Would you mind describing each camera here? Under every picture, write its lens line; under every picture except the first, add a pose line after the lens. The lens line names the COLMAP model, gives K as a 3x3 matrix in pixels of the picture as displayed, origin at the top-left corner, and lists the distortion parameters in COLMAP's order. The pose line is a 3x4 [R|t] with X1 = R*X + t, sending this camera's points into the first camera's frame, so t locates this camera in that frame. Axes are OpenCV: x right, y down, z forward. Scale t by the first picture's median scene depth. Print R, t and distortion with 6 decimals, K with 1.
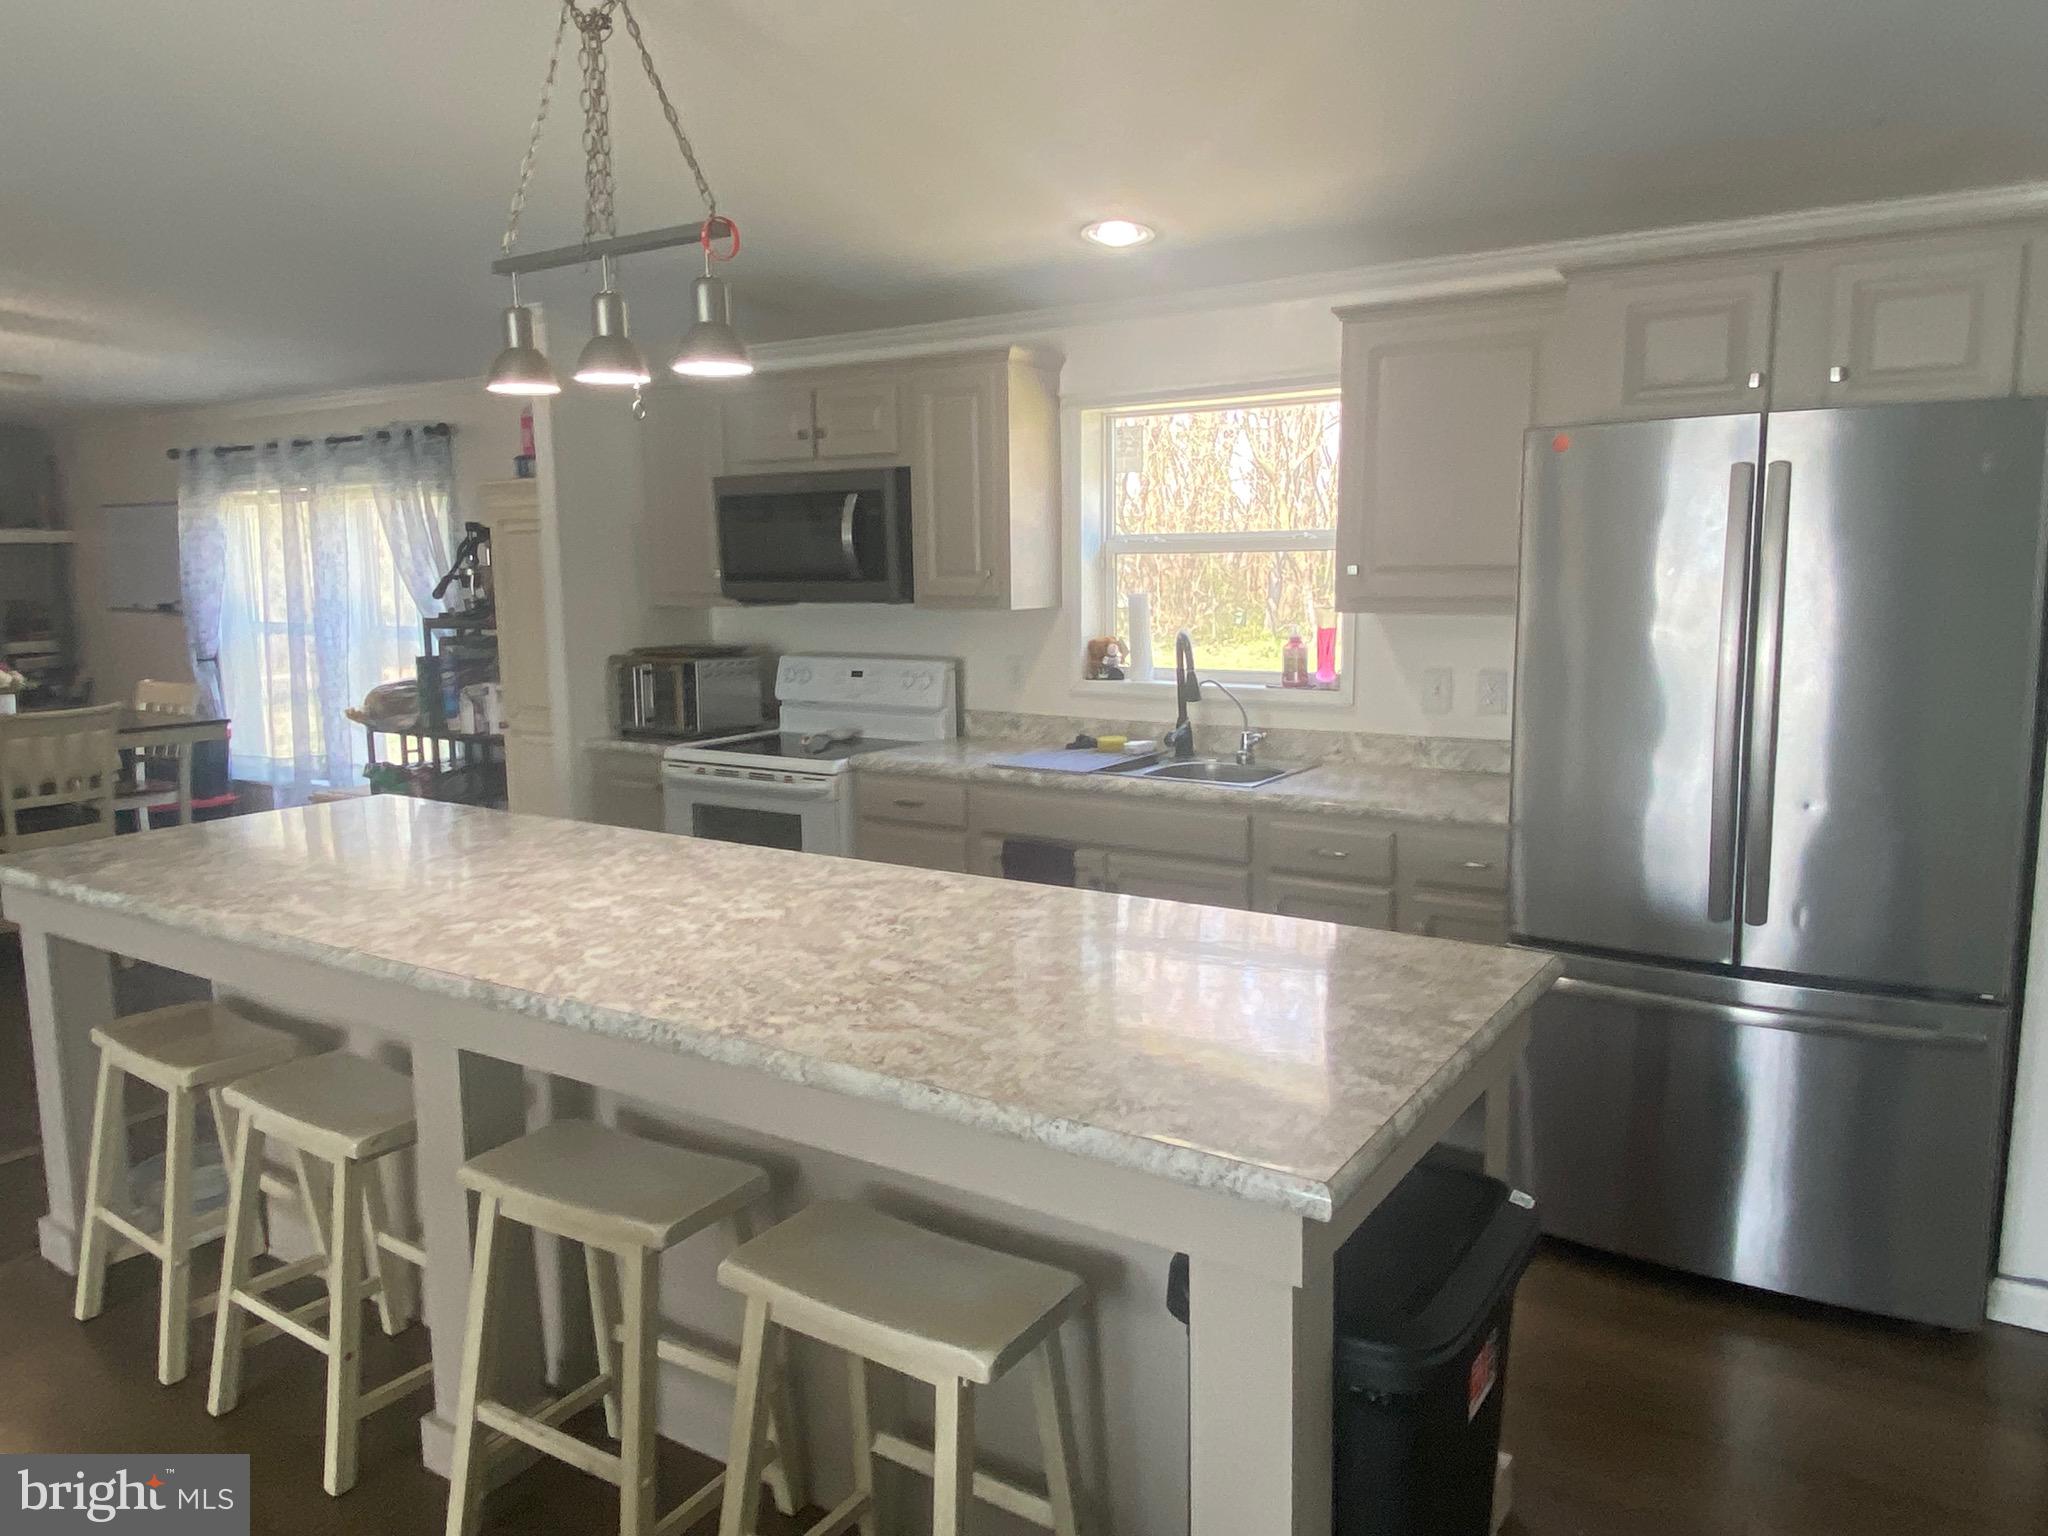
lens RADIAL K [[1422.6, 0, 1030.9], [0, 1422.6, 752.9], [0, 0, 1]] dist [0.067694, -0.069551]
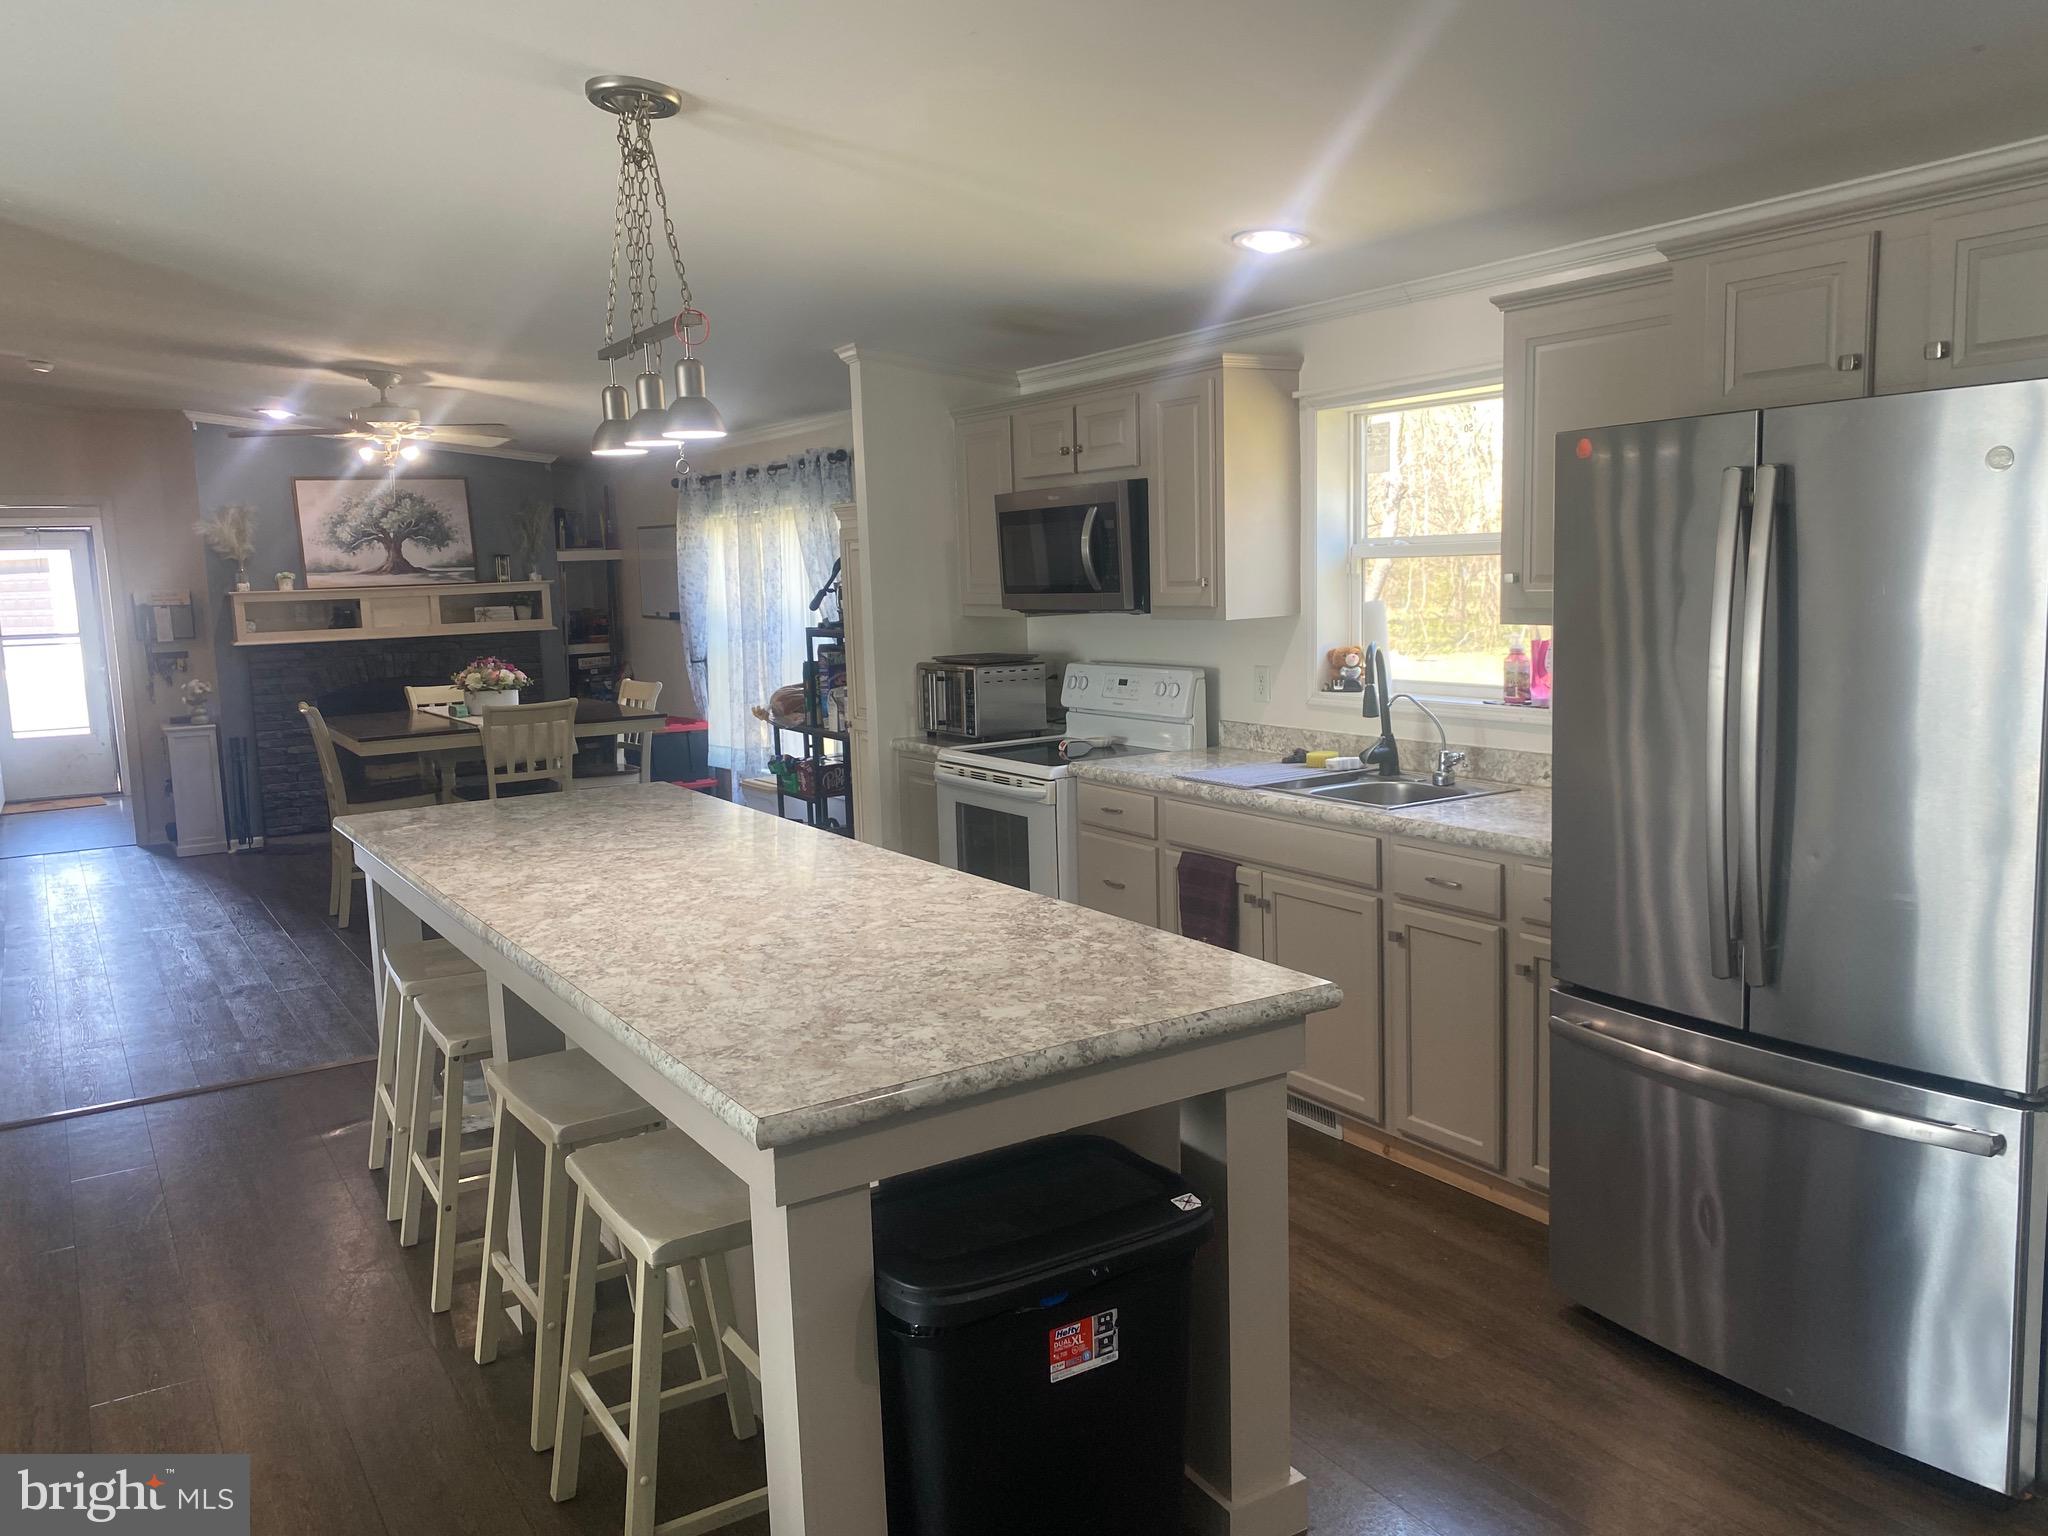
lens RADIAL K [[1557.7, 0, 1035.3], [0, 1557.7, 769.4], [0, 0, 1]] dist [0.054624, -0.069802]
pose [[0.910950, 0.034880, -0.411040, 0.292481], [-0.031743, 0.999392, 0.014458, -0.007853], [0.411294, -0.000122, 0.911503, -0.037769]]
